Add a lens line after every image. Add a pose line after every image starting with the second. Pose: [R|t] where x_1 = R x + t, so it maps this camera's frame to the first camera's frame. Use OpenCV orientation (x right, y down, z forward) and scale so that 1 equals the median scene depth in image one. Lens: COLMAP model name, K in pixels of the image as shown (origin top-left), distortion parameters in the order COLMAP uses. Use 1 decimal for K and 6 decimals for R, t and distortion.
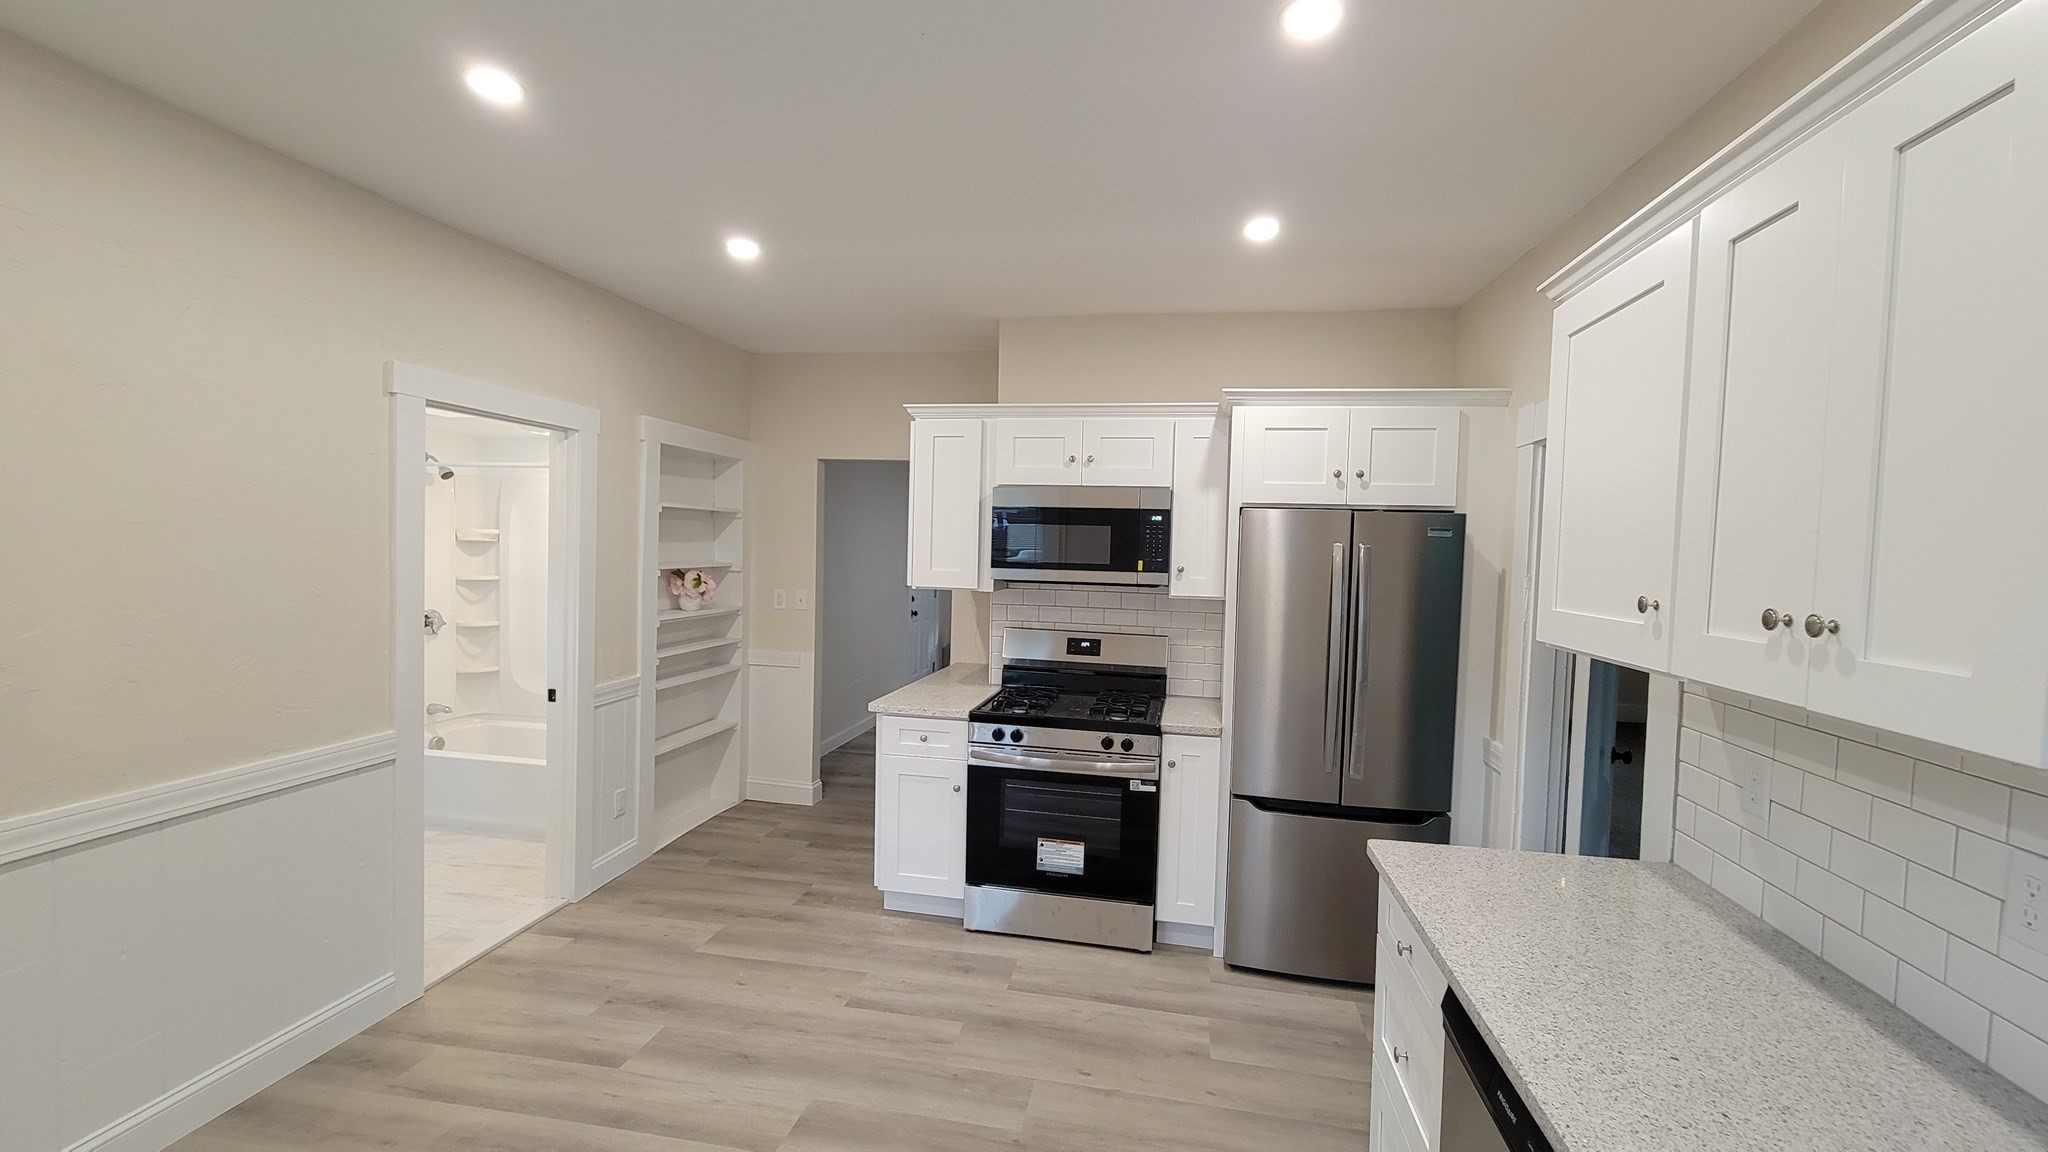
lens RADIAL K [[840.7, 0, 1027.4], [0, 840.7, 581.7], [0, 0, 1]] dist [0.000873, -0.000031]
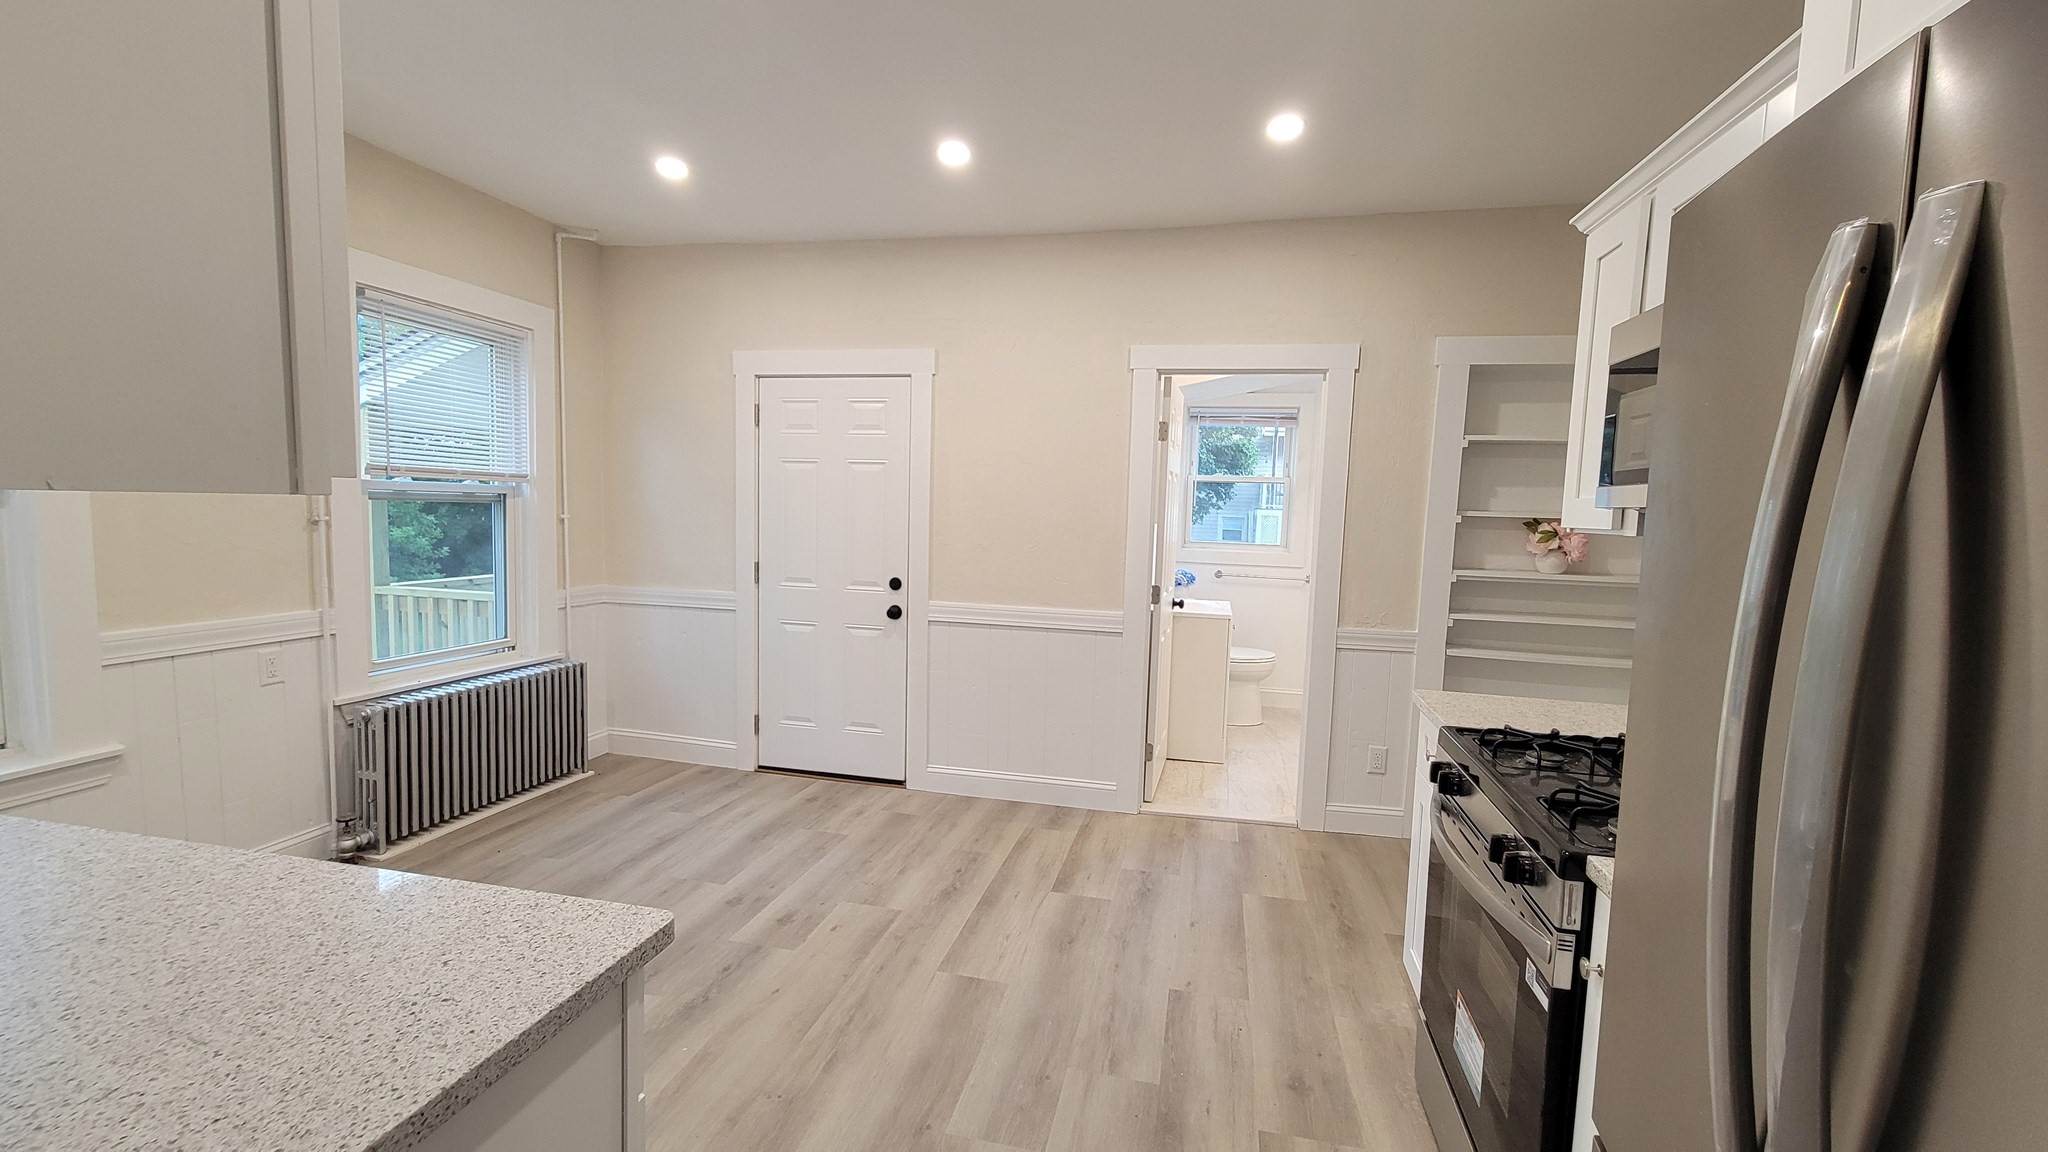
lens RADIAL K [[840.7, 0, 1027.4], [0, 840.7, 581.7], [0, 0, 1]] dist [0.000873, -0.000031]
pose [[-0.038842, 0.064670, -0.997150, 0.572653], [-0.080230, 0.994480, 0.067622, 0.038493], [0.996019, 0.082628, -0.033439, 0.781244]]
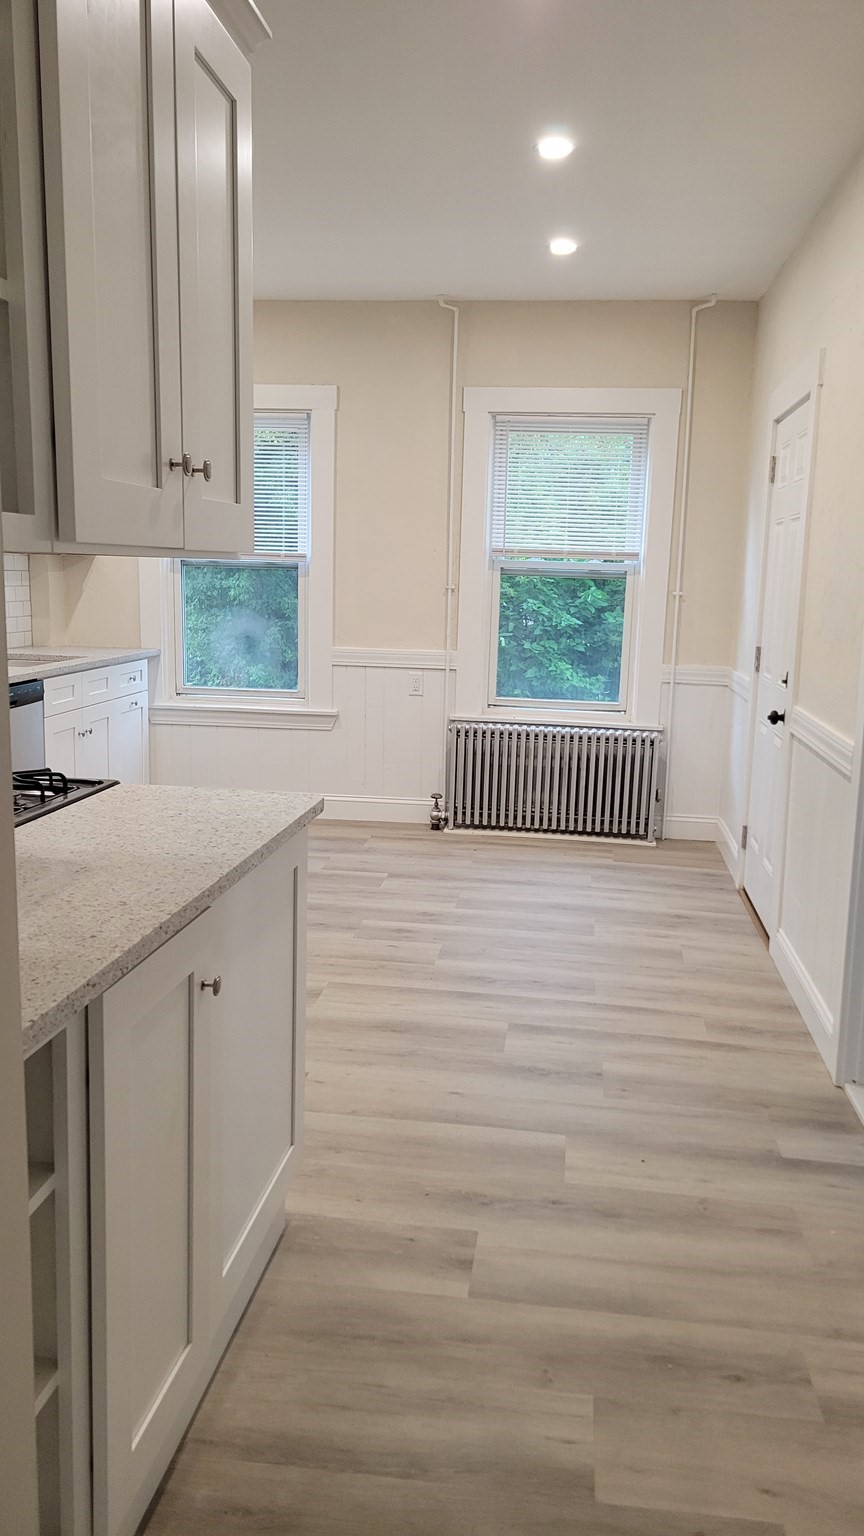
lens RADIAL K [[1146.6, 0, 432.0], [0, 1146.6, 768.0], [0, 0, 1]] dist [0.042542, 0.001304]
pose [[-0.997290, -0.040514, -0.061407, -0.235507], [-0.052945, 0.974795, 0.216731, -0.021964], [0.051079, 0.219395, -0.974298, 1.853907]]
